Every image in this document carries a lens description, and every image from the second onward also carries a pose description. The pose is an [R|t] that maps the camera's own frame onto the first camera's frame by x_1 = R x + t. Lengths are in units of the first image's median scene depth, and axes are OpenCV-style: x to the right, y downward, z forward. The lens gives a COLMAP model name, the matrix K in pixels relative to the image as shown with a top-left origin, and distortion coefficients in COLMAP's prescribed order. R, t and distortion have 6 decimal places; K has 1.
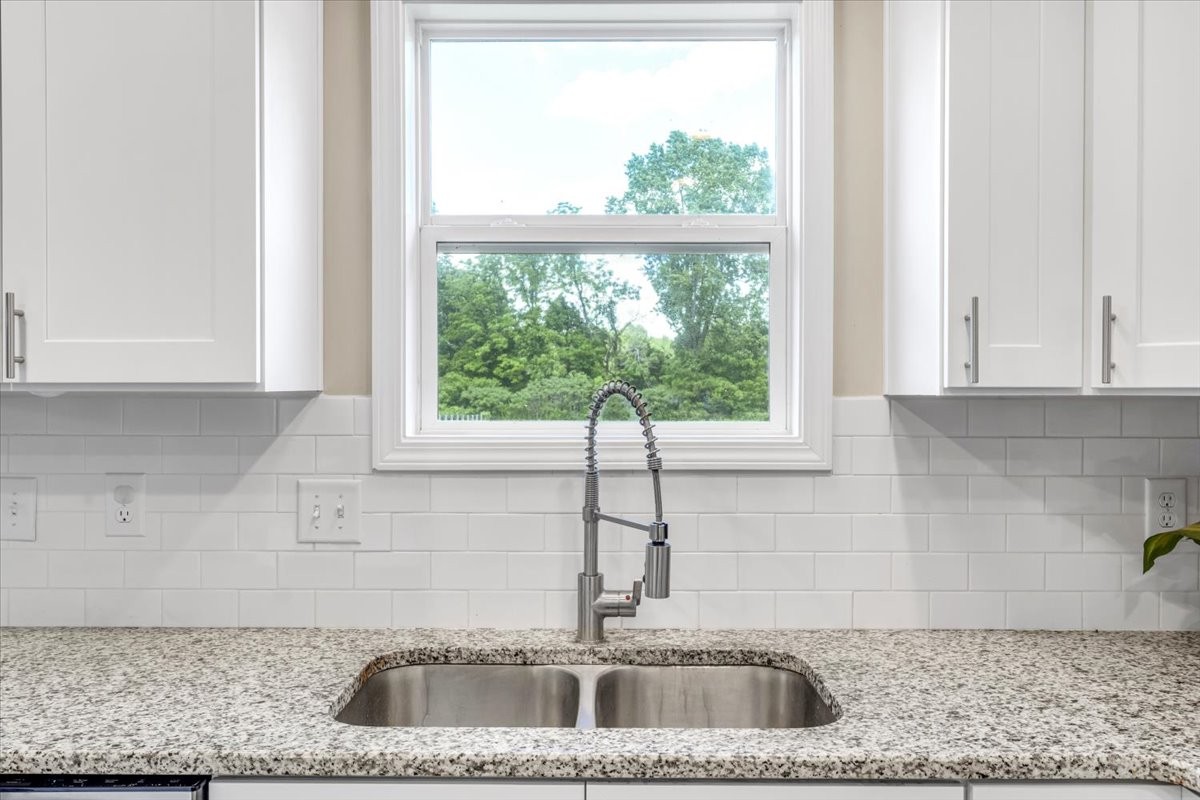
lens RADIAL K [[937.2, 0, 600.0], [0, 937.2, 400.0], [0, 0, 1]] dist [-0.008985, -0.002113]
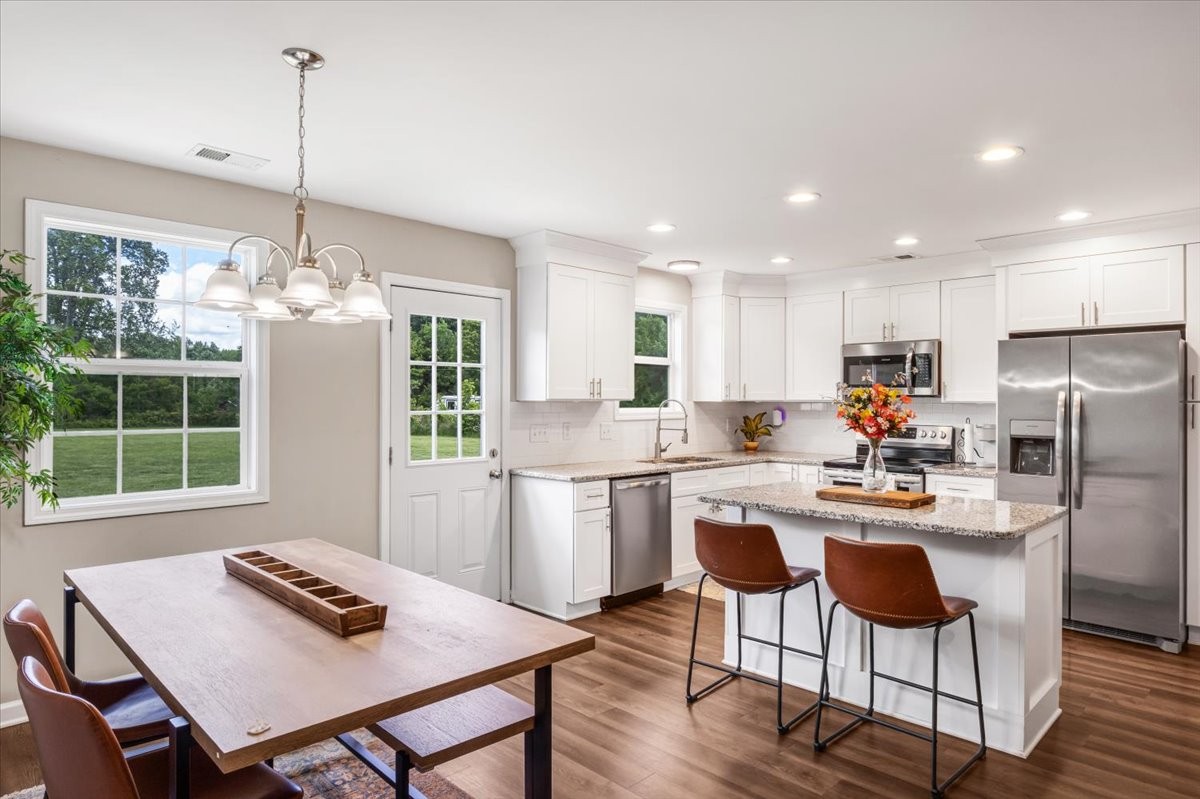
lens RADIAL K [[707.5, 0, 606.9], [0, 707.5, 385.5], [0, 0, 1]] dist [-0.000734, -0.000296]
pose [[0.705166, 0.014385, 0.708896, -2.392692], [0.002783, 0.999730, -0.023055, -0.003388], [-0.709037, 0.018230, 0.704936, -1.089304]]
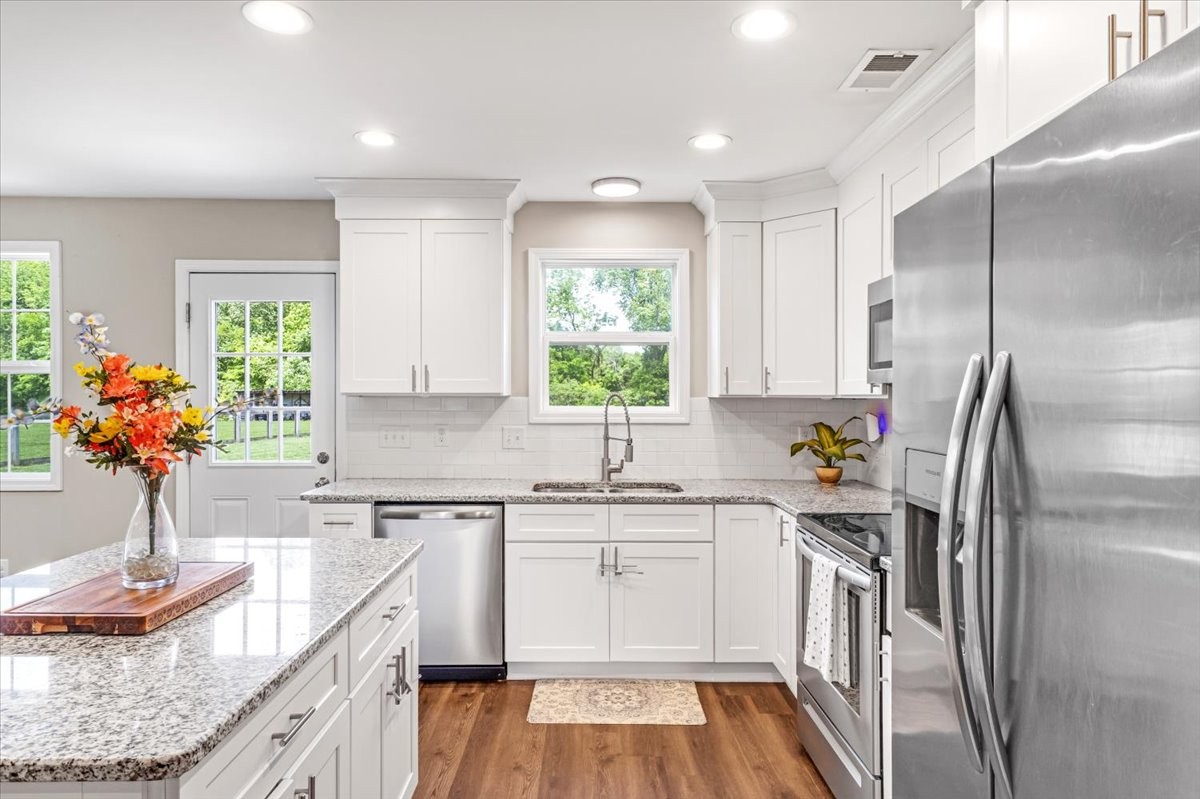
lens RADIAL K [[706.7, 0, 596.1], [0, 706.7, 396.5], [0, 0, 1]] dist [0.000731, -0.000085]
pose [[0.999899, 0.000843, 0.014183, -0.069812], [-0.000784, 0.999991, -0.004157, 0.002217], [-0.014186, 0.004145, 0.999891, -1.156497]]
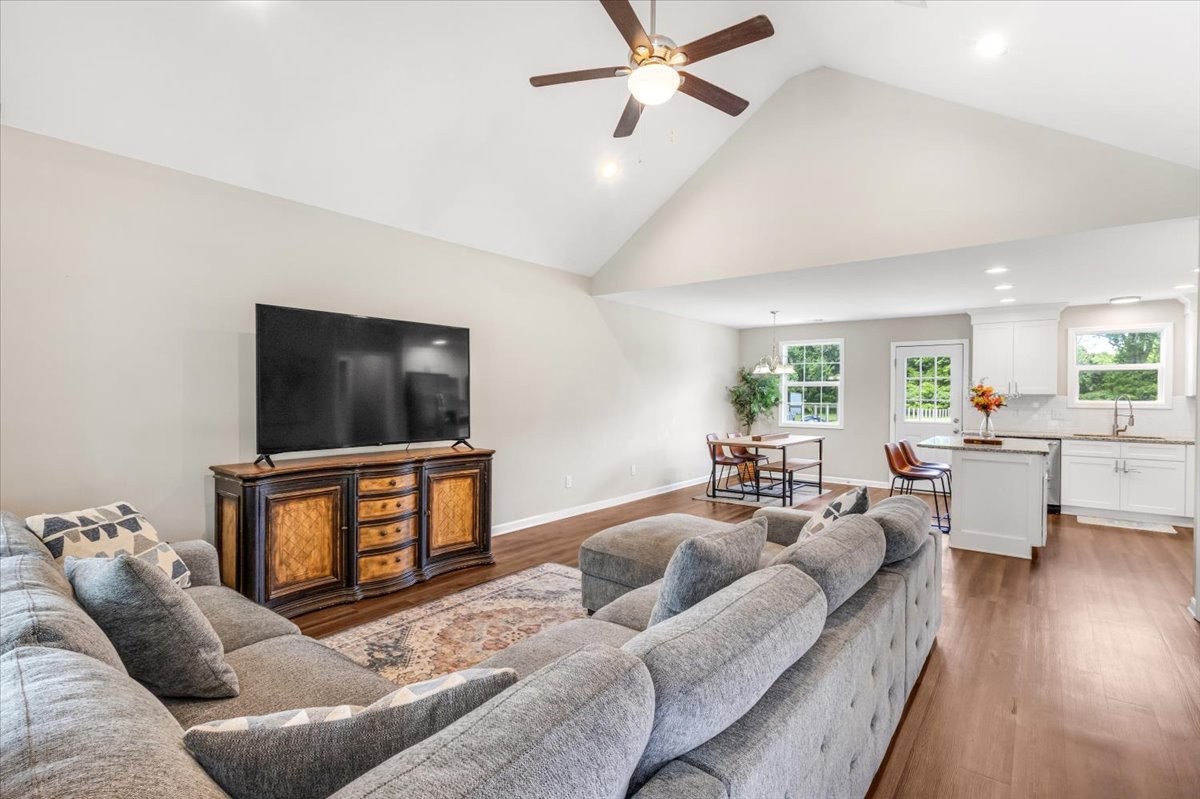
lens RADIAL K [[556.3, 0, 594.0], [0, 556.3, 400.4], [0, 0, 1]] dist [0.000185, 0.000037]
pose [[0.782670, 0.011904, -0.622323, -0.406717], [-0.010059, 0.999928, 0.006477, 0.034004], [0.622355, 0.001190, 0.782734, -3.891103]]
